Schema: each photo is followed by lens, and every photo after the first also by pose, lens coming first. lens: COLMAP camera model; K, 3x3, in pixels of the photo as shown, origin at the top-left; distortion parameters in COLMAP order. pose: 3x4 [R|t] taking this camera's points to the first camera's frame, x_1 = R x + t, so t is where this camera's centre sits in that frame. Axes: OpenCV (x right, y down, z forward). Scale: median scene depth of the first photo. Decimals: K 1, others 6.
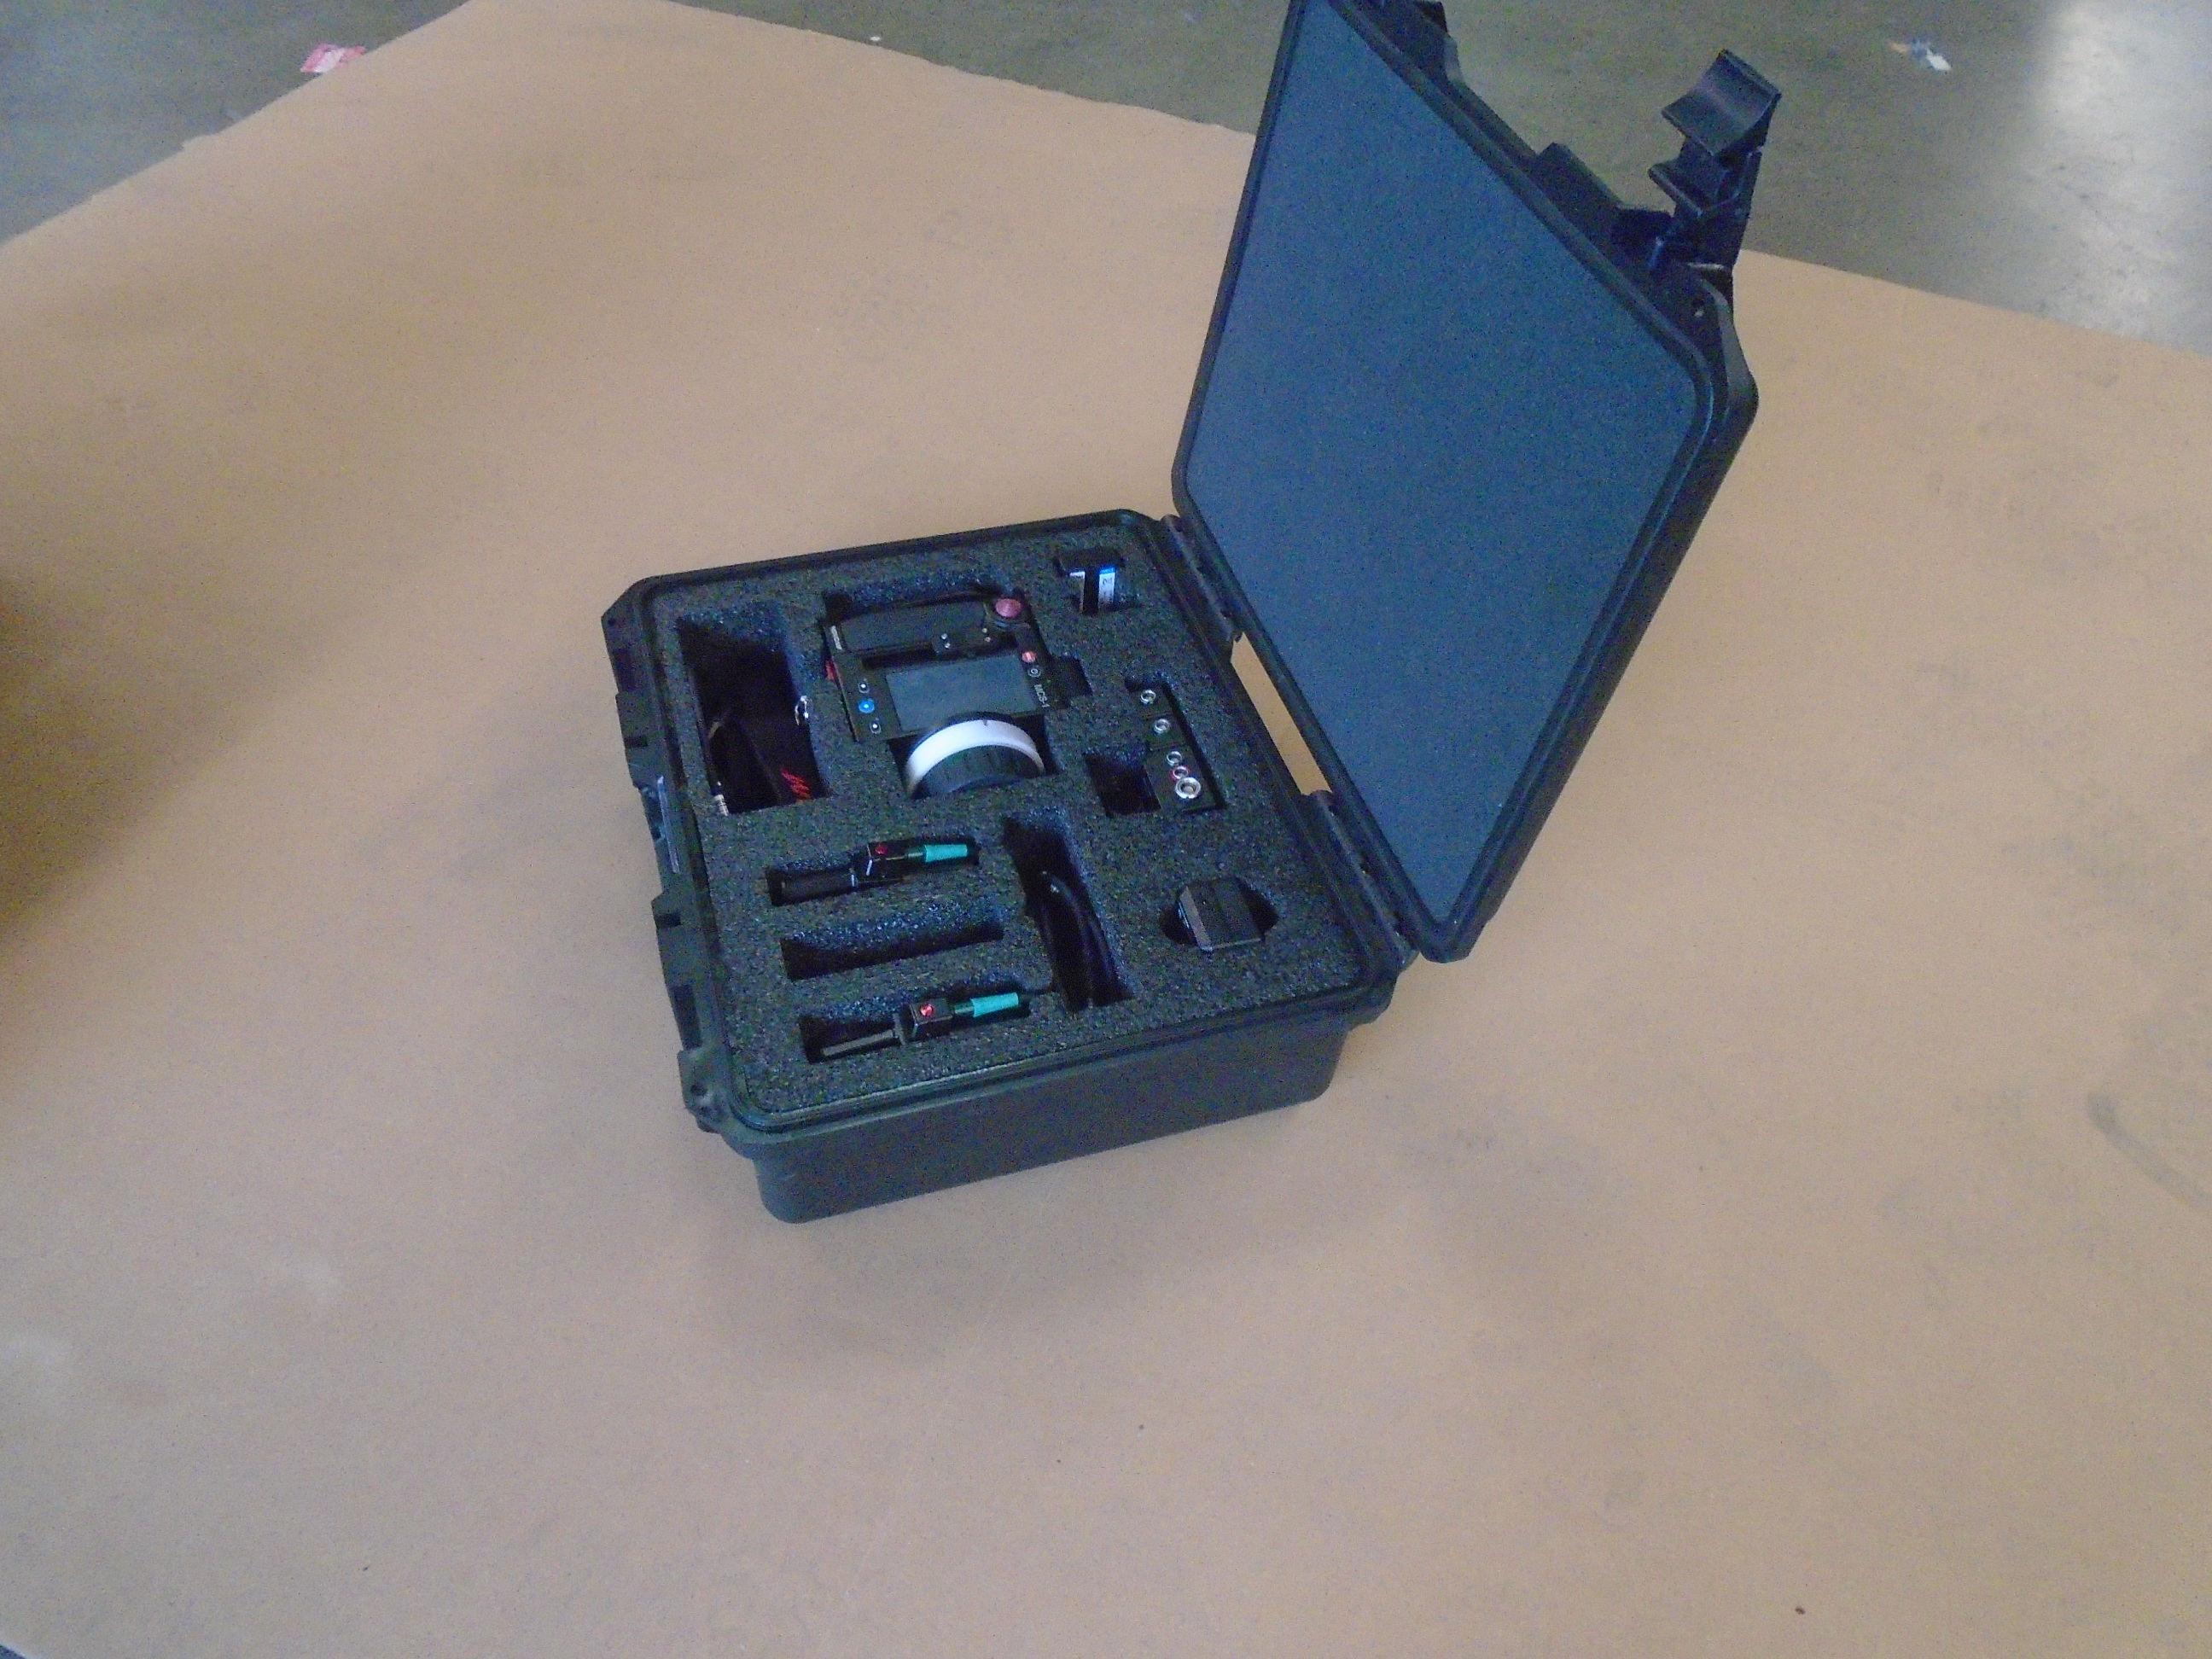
lens RADIAL K [[1679.4, 0, 1106.0], [0, 1679.4, 829.5], [0, 0, 1]] dist [-0.037090, 0.077327]
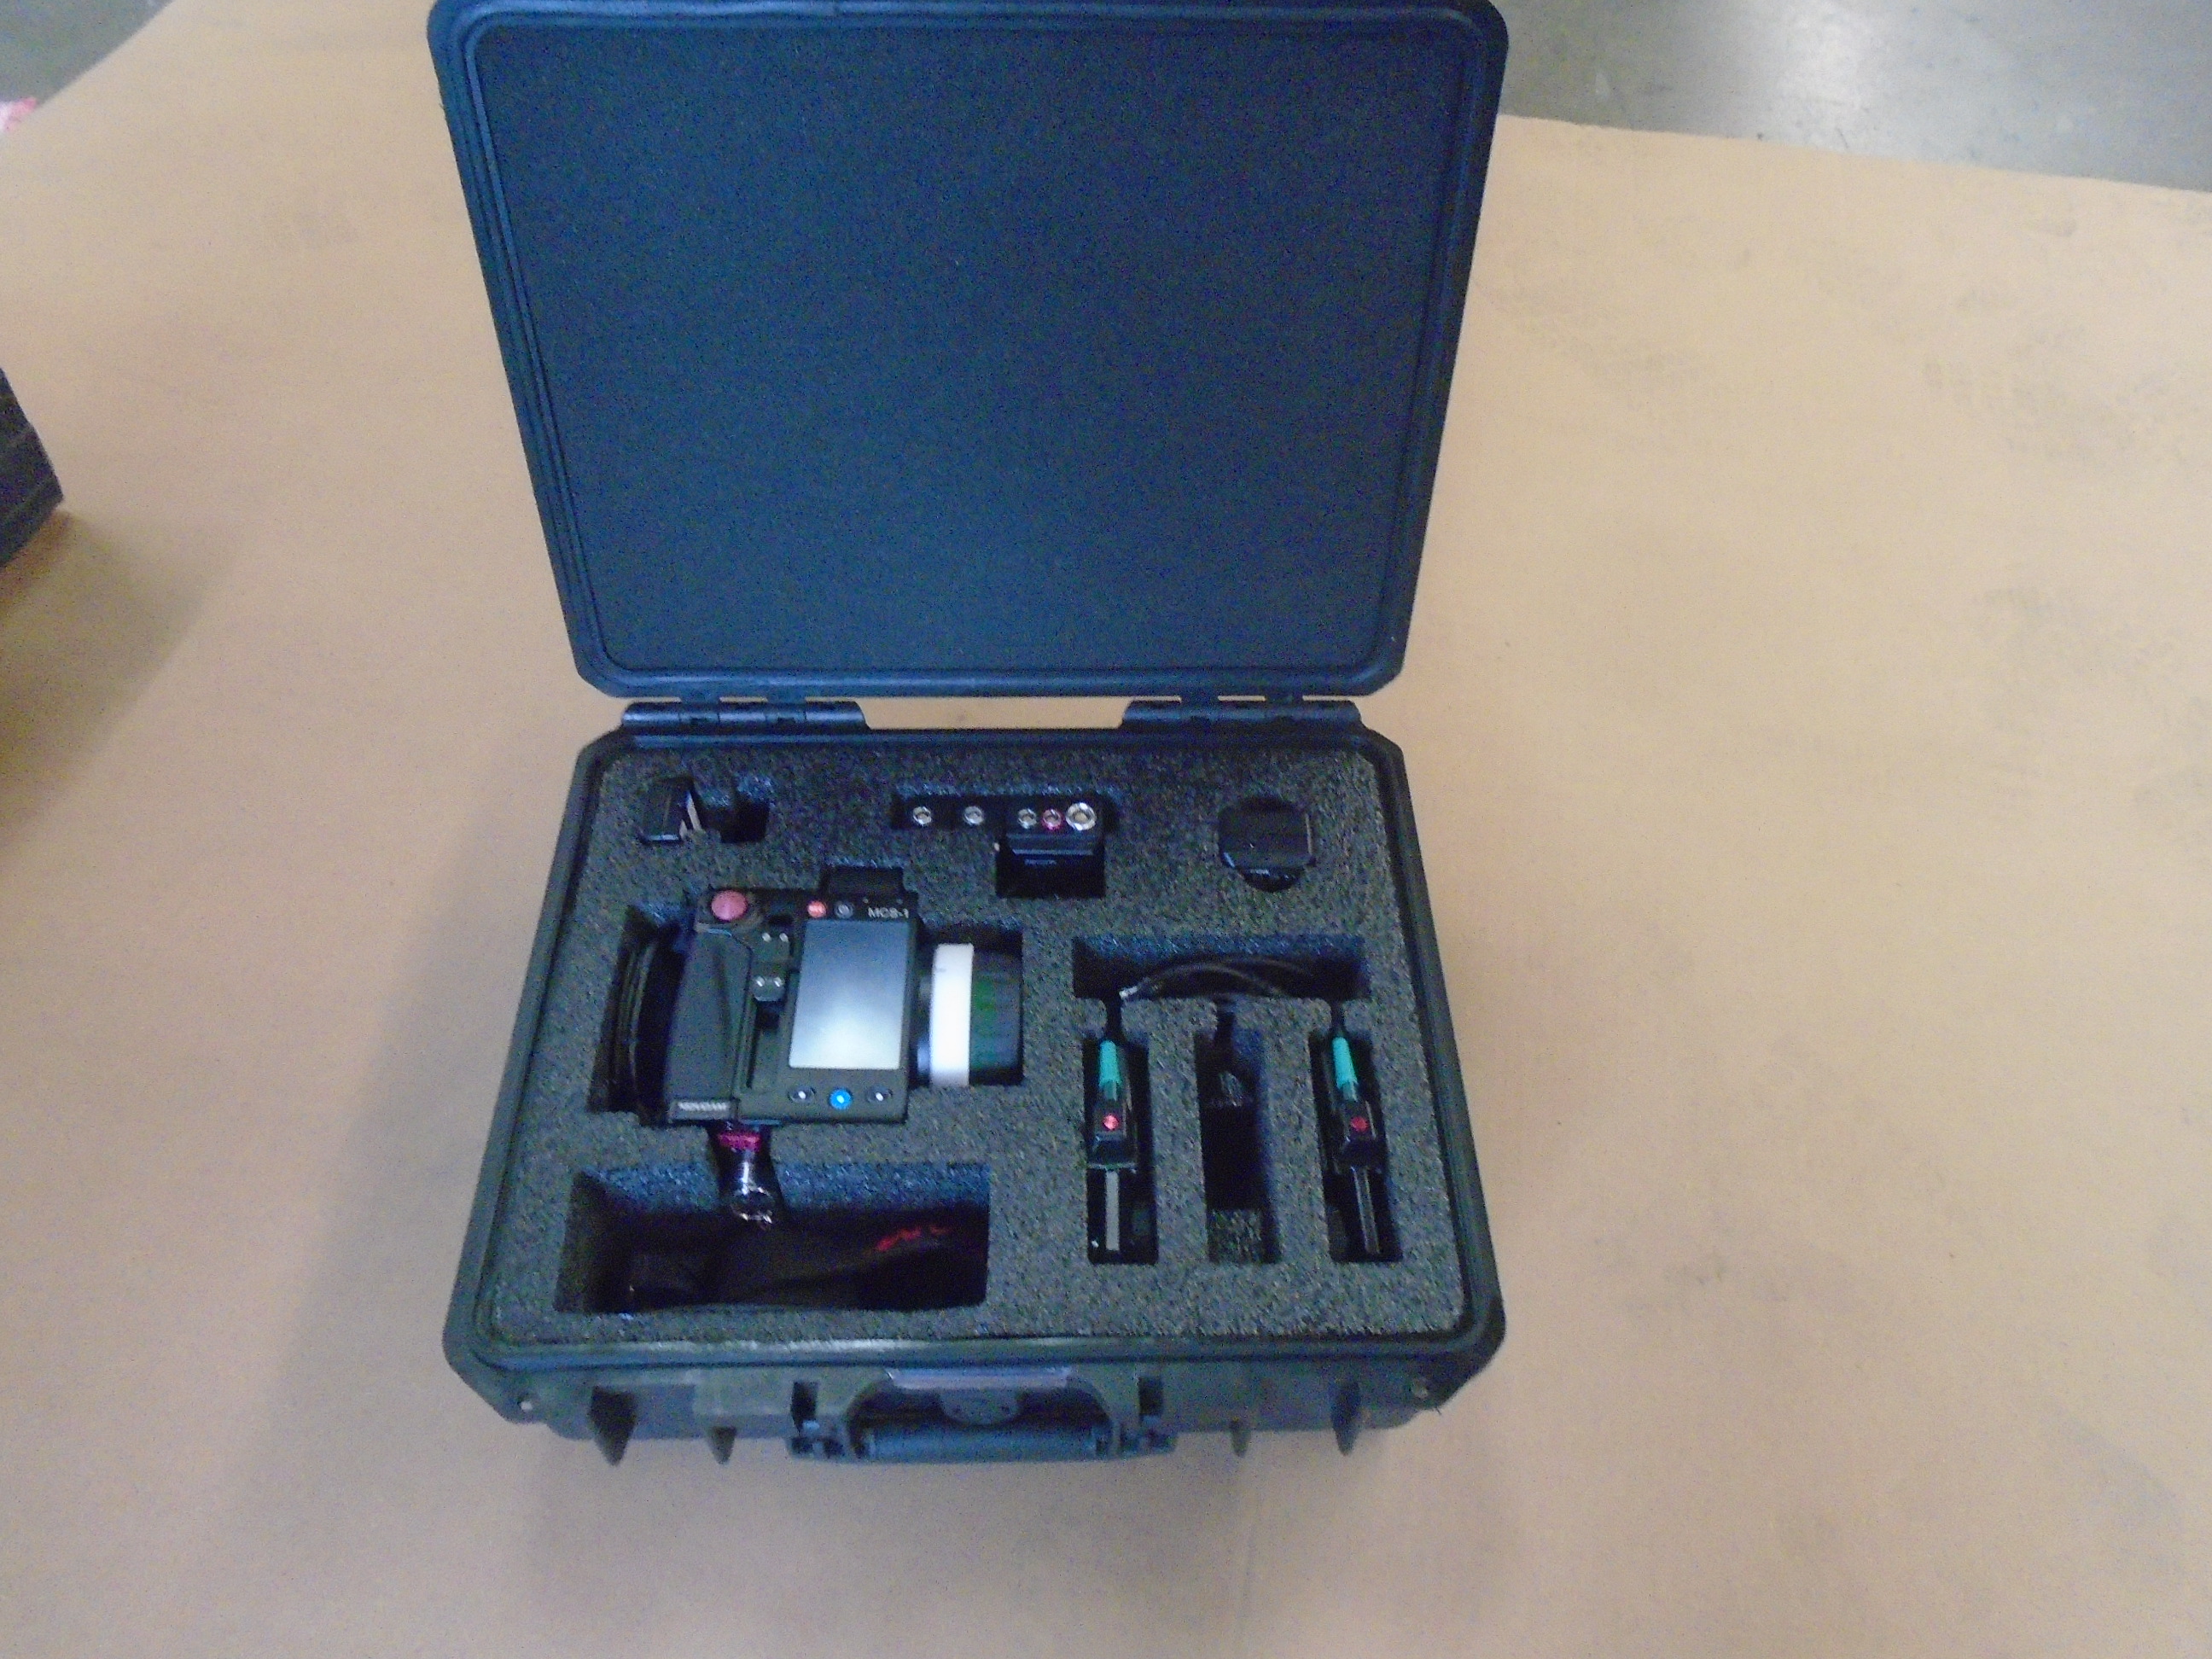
lens RADIAL K [[1679.4, 0, 1106.0], [0, 1679.4, 829.5], [0, 0, 1]] dist [-0.037090, 0.077327]
pose [[0.274081, -0.773139, 0.571958, -0.459412], [0.698679, 0.568757, 0.434008, -0.395875], [-0.660854, 0.280662, 0.696061, 0.373232]]
